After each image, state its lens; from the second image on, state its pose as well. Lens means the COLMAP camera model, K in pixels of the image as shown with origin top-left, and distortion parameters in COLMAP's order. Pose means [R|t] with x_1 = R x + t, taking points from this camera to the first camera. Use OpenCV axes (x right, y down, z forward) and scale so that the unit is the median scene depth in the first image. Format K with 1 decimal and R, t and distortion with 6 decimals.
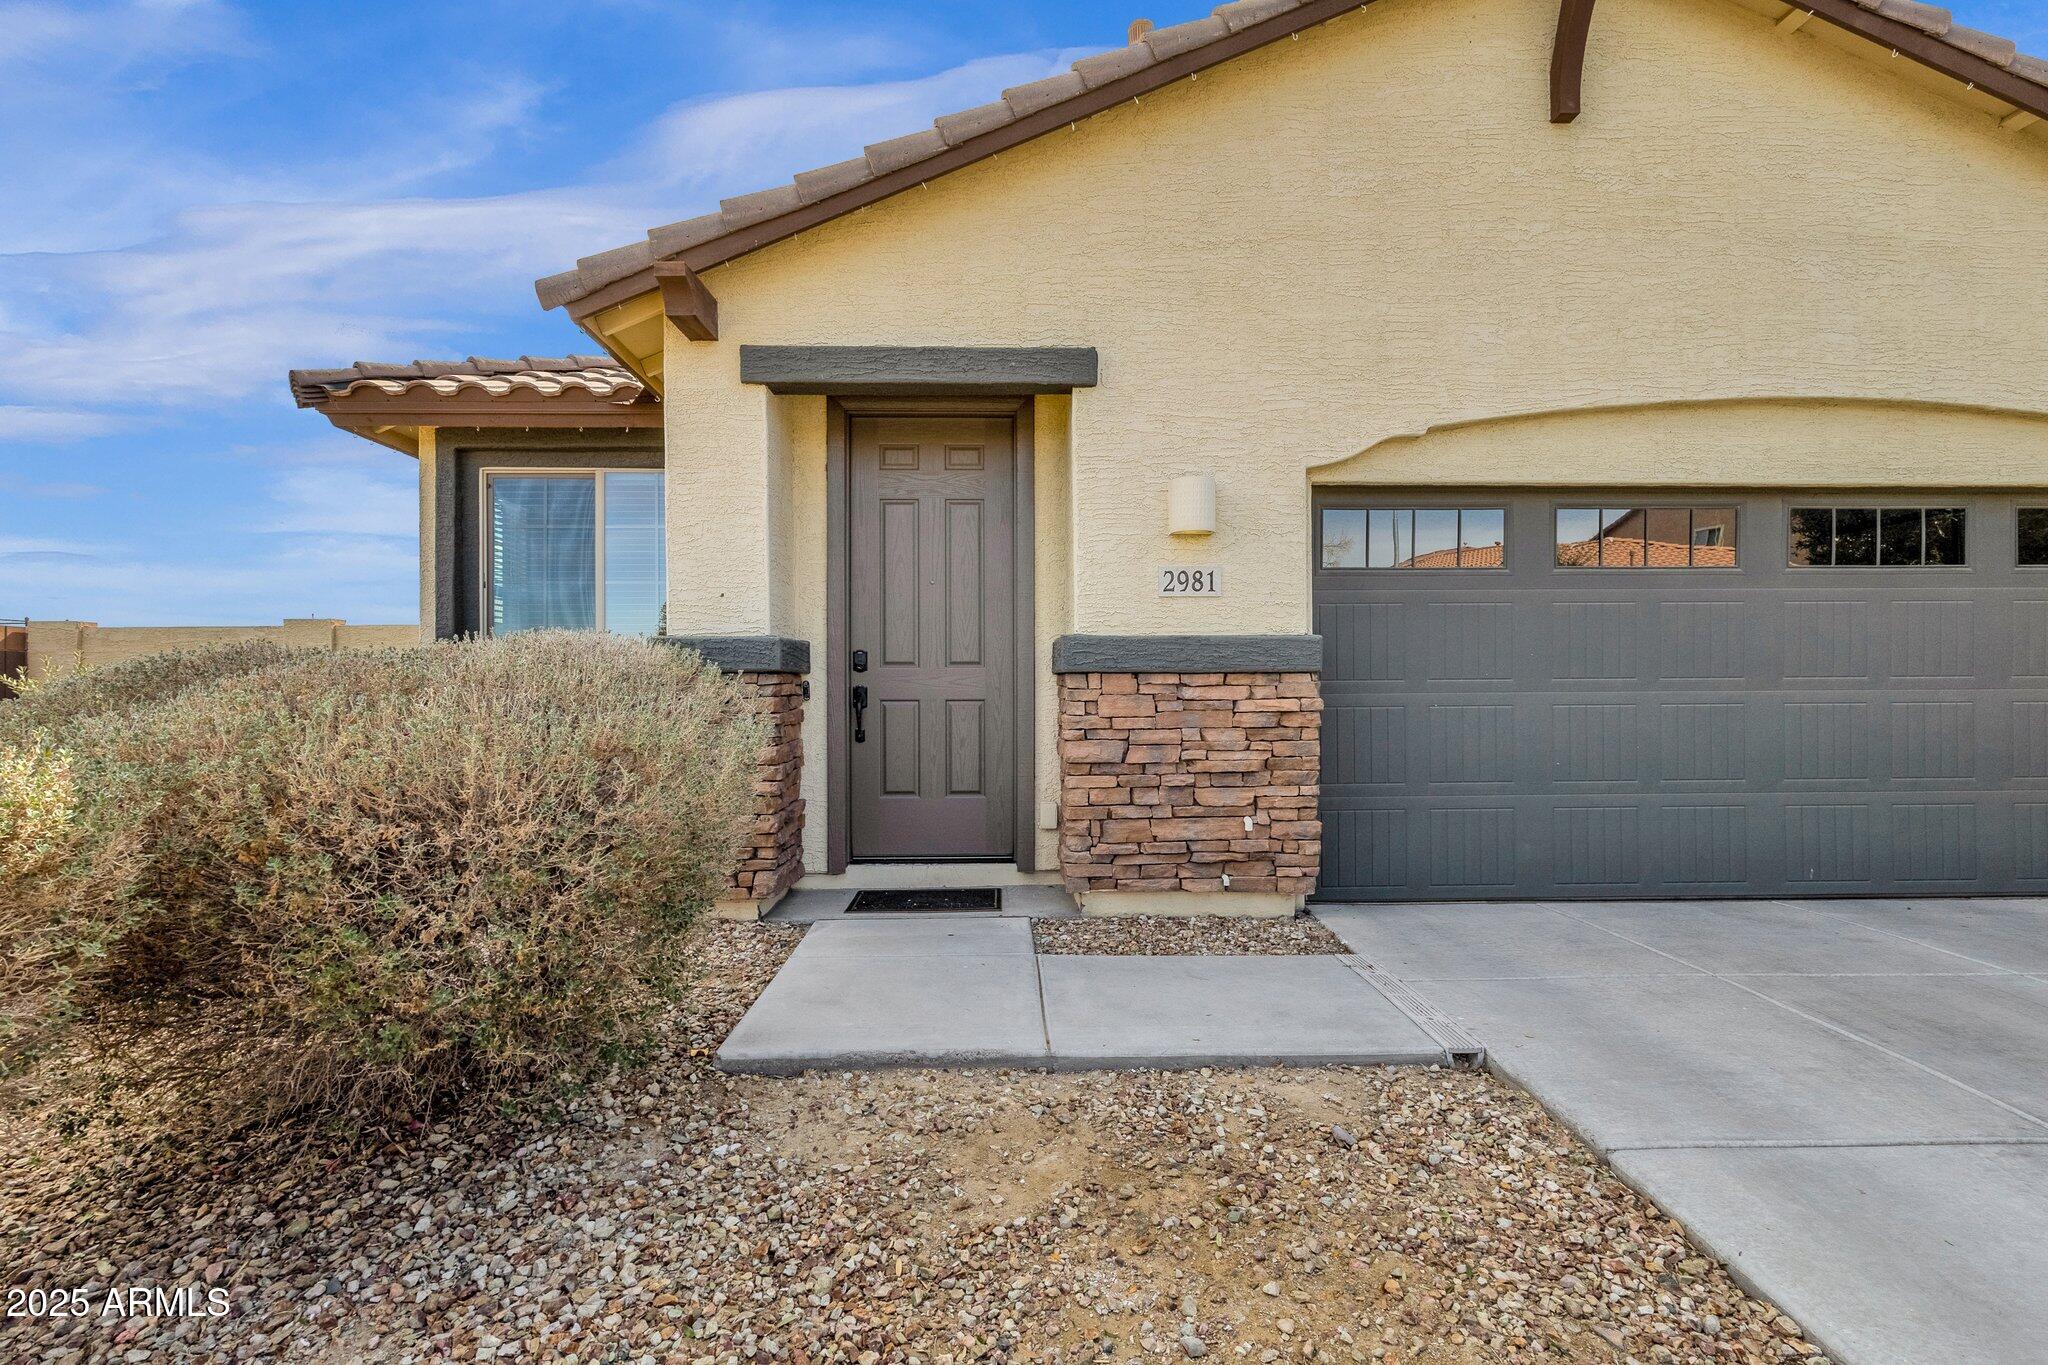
lens RADIAL K [[950.2, 0, 1017.3], [0, 950.2, 685.0], [0, 0, 1]] dist [-0.005315, -0.000723]
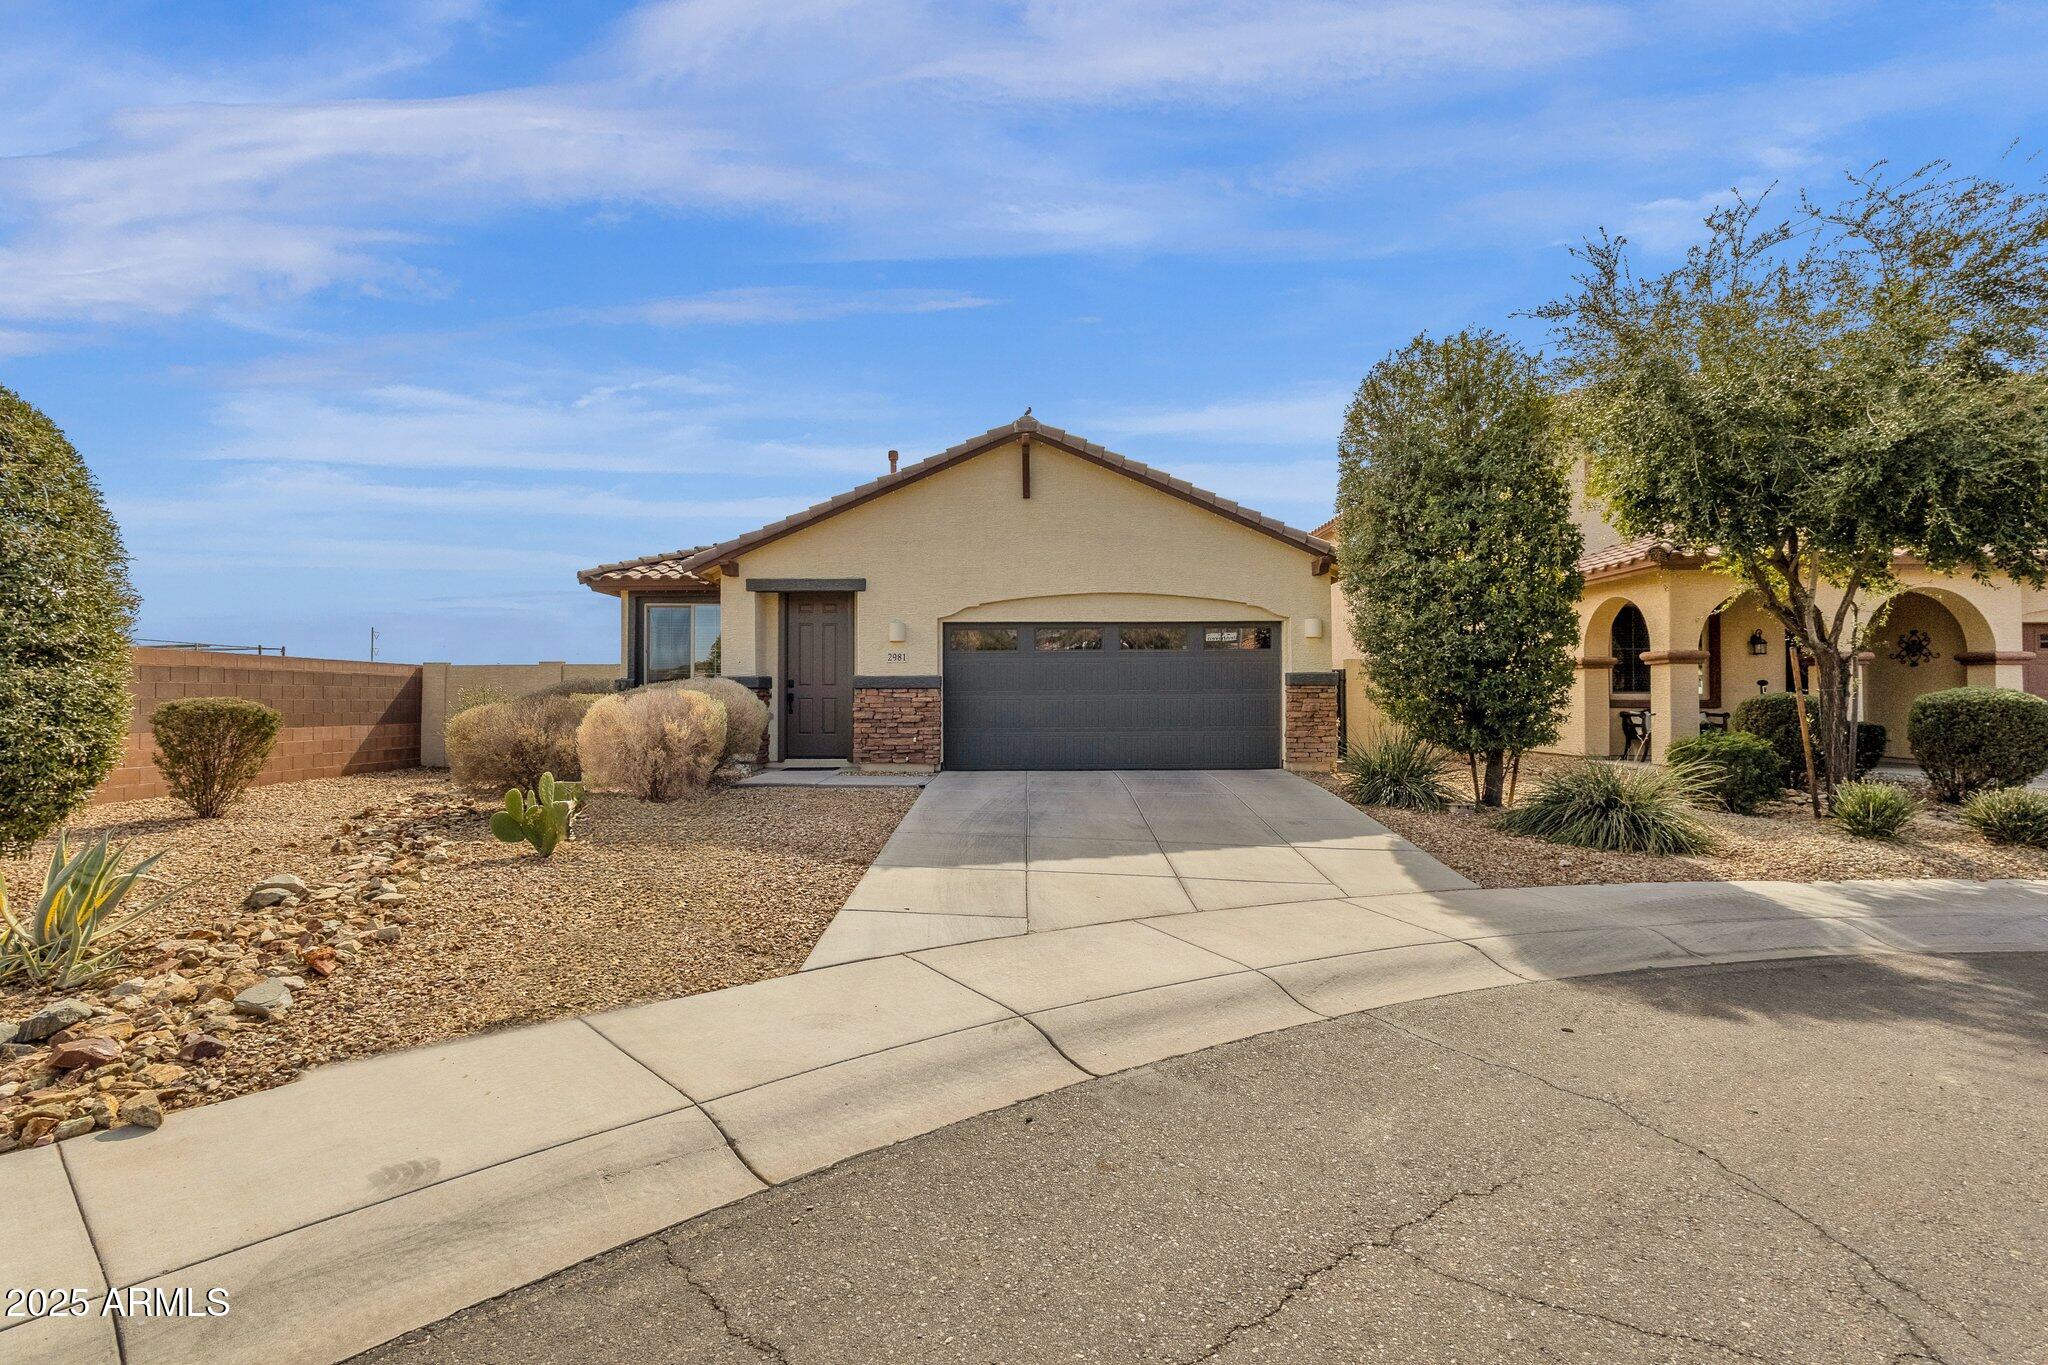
lens RADIAL K [[950.2, 0, 1017.3], [0, 950.2, 685.0], [0, 0, 1]] dist [-0.005315, -0.000723]
pose [[0.999229, 0.002867, -0.039152, 0.658117], [-0.003310, 0.999931, -0.011242, 0.008050], [0.039117, 0.011363, 0.999170, -1.891433]]
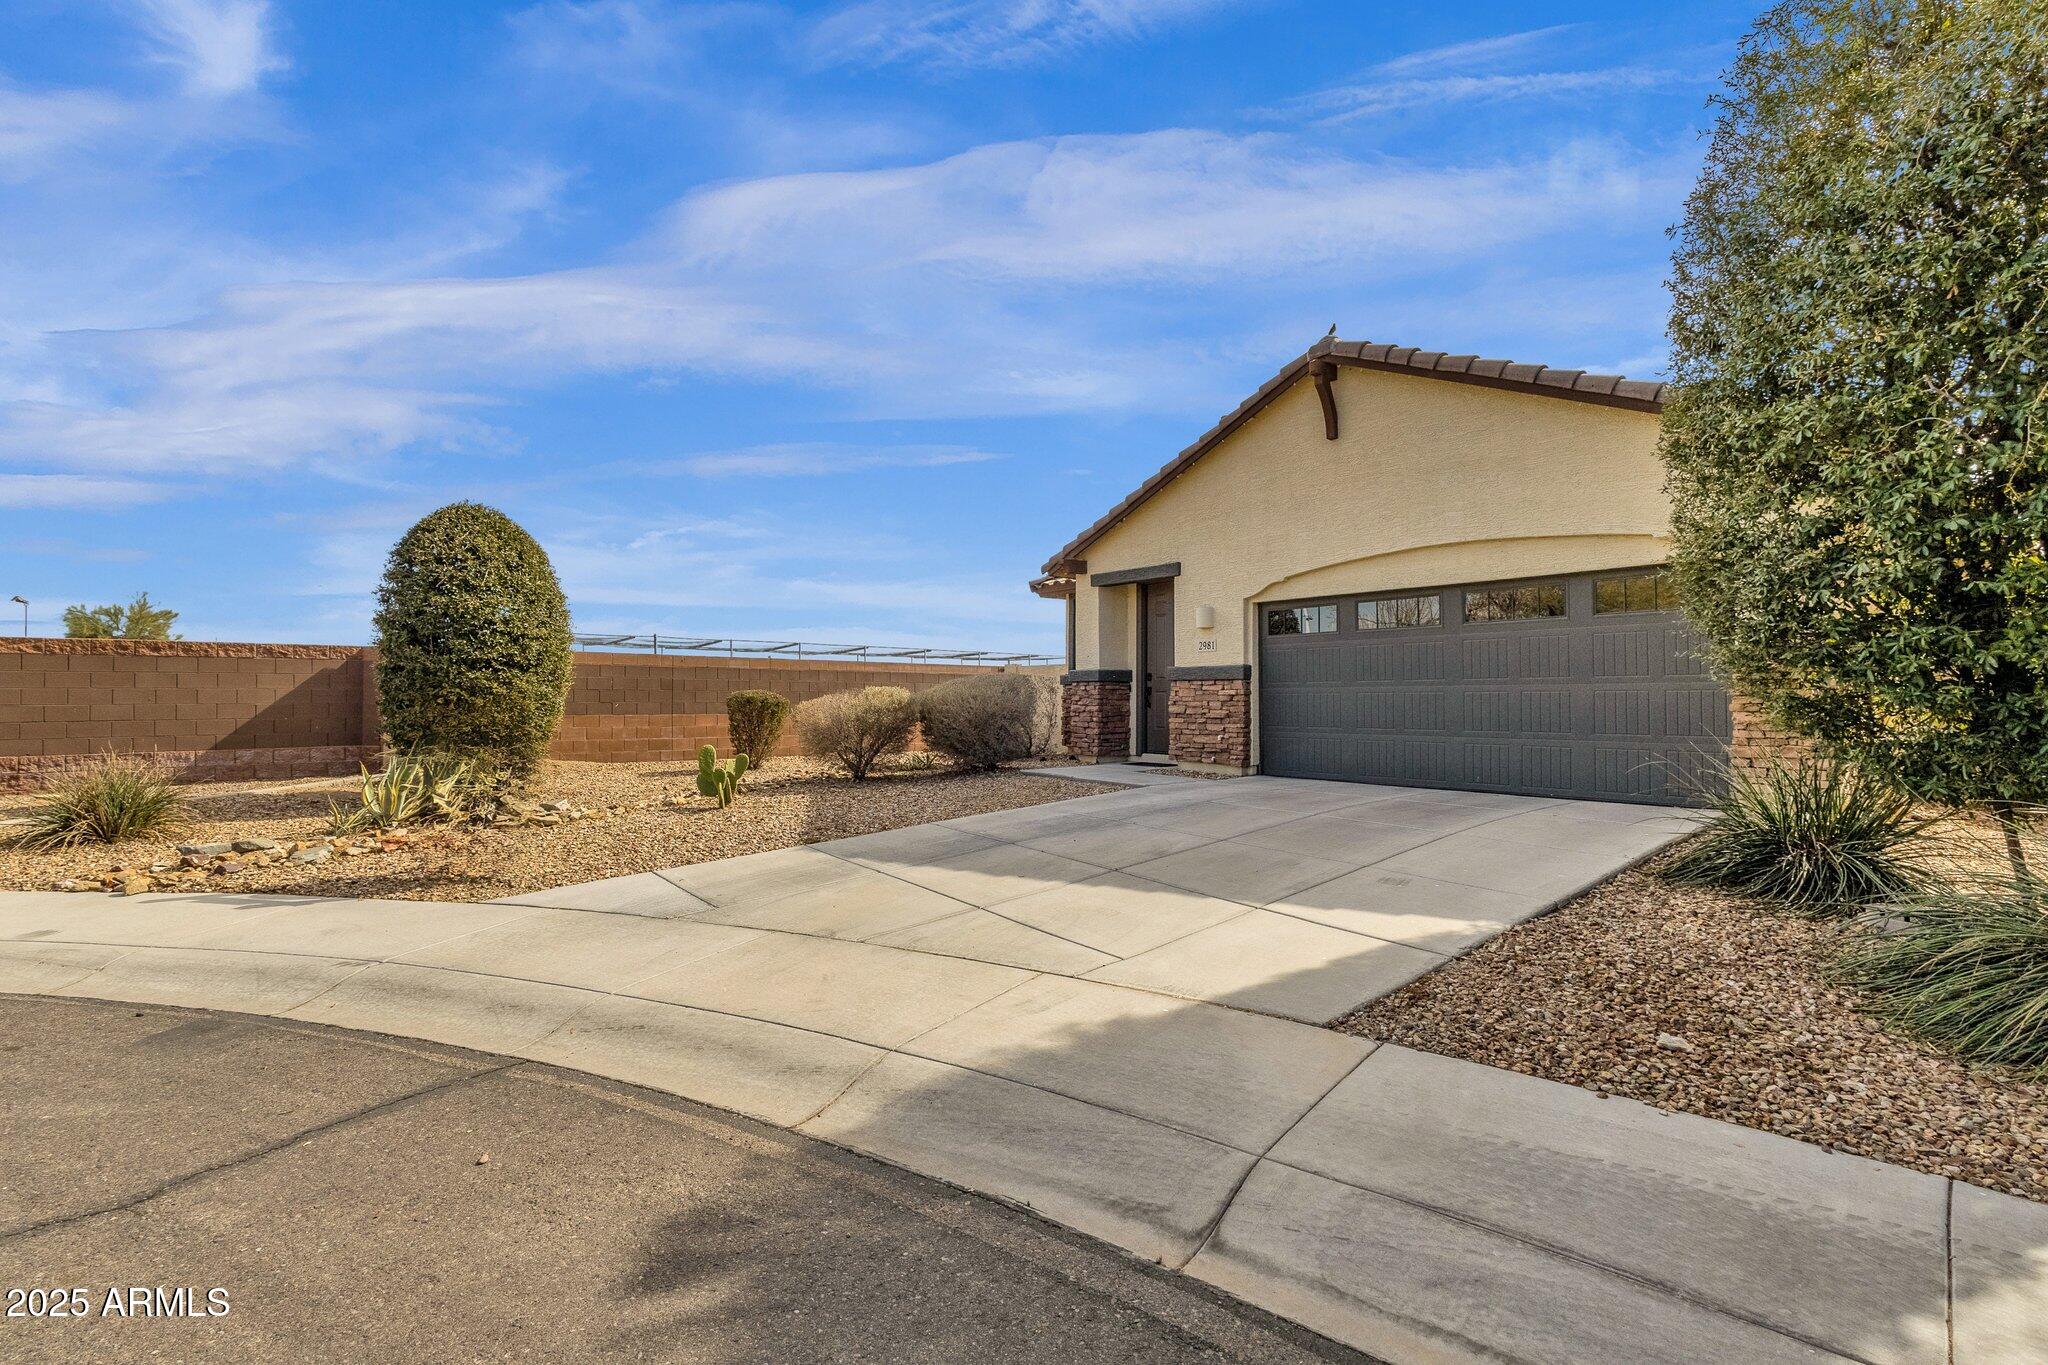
lens RADIAL K [[950.2, 0, 1017.3], [0, 950.2, 685.0], [0, 0, 1]] dist [-0.005315, -0.000723]
pose [[0.599392, -0.005324, -0.800438, 1.947432], [-0.002447, 0.999961, -0.008483, 0.023924], [0.800452, 0.007043, 0.599356, -0.988249]]
